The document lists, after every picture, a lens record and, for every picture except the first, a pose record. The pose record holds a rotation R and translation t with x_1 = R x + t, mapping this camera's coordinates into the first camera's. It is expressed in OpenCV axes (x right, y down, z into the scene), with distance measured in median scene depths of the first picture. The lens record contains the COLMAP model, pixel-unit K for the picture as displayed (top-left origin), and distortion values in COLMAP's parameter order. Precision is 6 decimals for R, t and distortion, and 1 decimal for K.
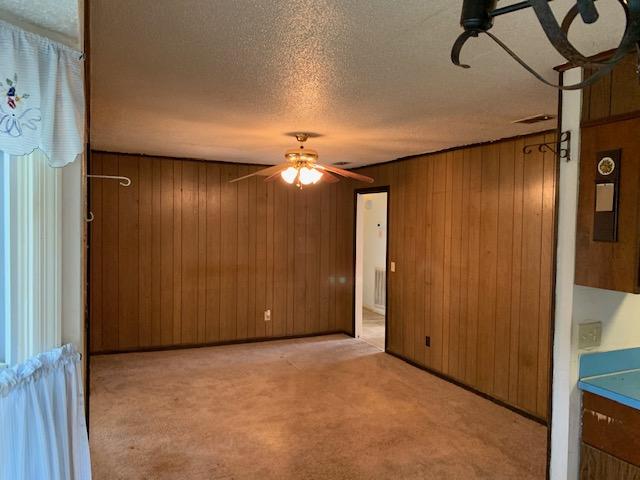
lens RADIAL K [[490.3, 0, 320.9], [0, 490.3, 237.5], [0, 0, 1]] dist [0.004903, -0.005129]
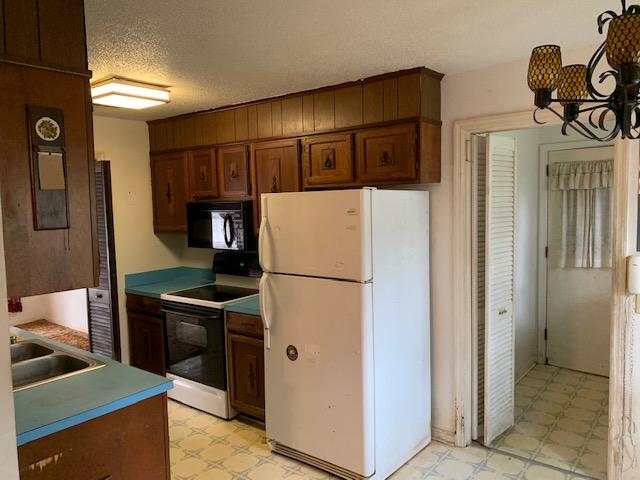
lens RADIAL K [[490.3, 0, 323.2], [0, 490.3, 240.9], [0, 0, 1]] dist [0.004903, -0.005129]
pose [[-0.482652, -0.074493, 0.872638, -0.270054], [0.052566, 0.992116, 0.113766, -0.037370], [-0.874233, 0.100781, -0.474931, 0.951055]]
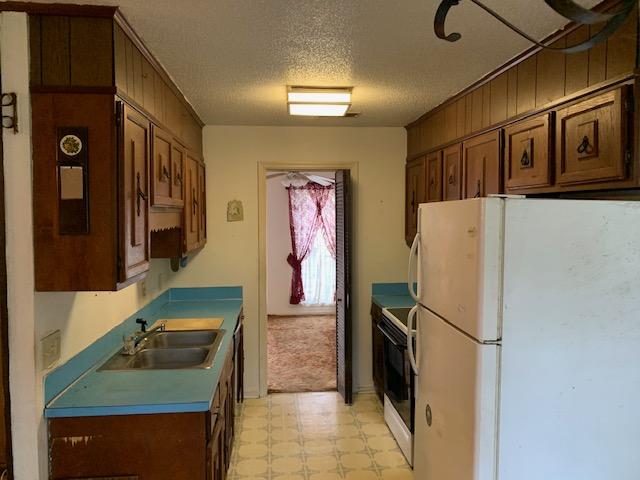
lens RADIAL K [[490.3, 0, 320.7], [0, 490.3, 237.4], [0, 0, 1]] dist [0.004903, -0.005129]
pose [[0.307242, -0.061078, 0.949669, -0.088442], [0.044710, 0.997763, 0.049707, -0.009970], [-0.950580, 0.027188, 0.309286, 0.321631]]
